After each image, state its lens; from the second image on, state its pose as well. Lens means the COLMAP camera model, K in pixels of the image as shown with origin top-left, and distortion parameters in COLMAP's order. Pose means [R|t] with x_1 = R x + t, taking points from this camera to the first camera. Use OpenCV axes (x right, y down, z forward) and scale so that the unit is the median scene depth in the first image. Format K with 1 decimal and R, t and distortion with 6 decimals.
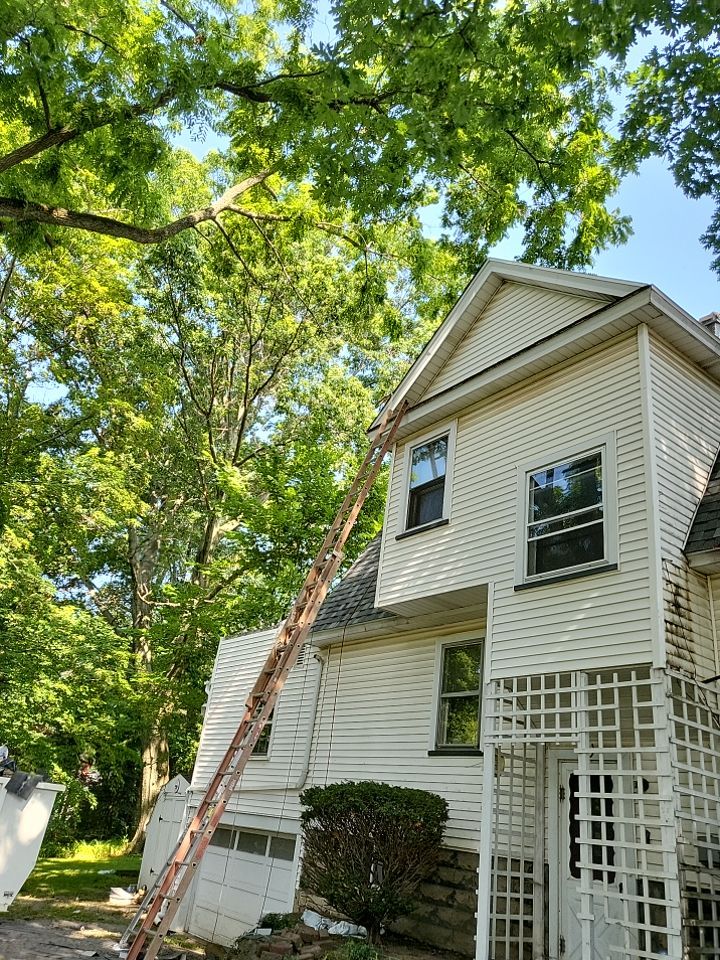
lens RADIAL K [[756.3, 0, 364.6], [0, 756.3, 467.4], [0, 0, 1]] dist [0.001074, 0.031932]
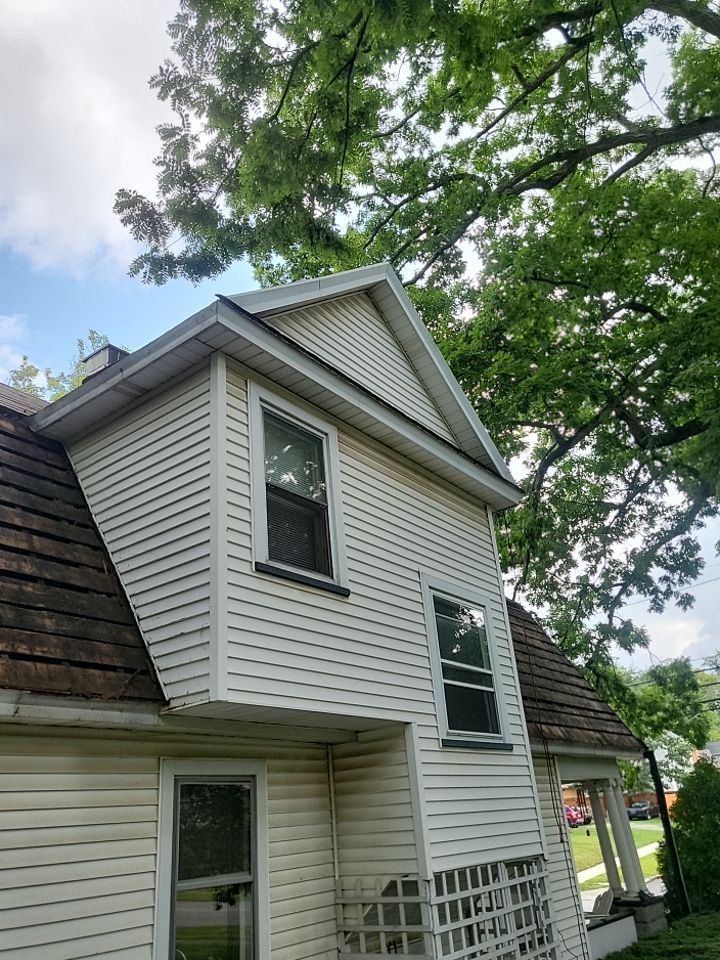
lens RADIAL K [[756.3, 0, 356.1], [0, 756.3, 491.7], [0, 0, 1]] dist [0.001074, 0.031932]
pose [[-0.269015, 0.302164, 0.914510, -0.628478], [-0.378389, 0.840008, -0.388855, 0.312710], [-0.885694, -0.450648, -0.111639, 1.441521]]
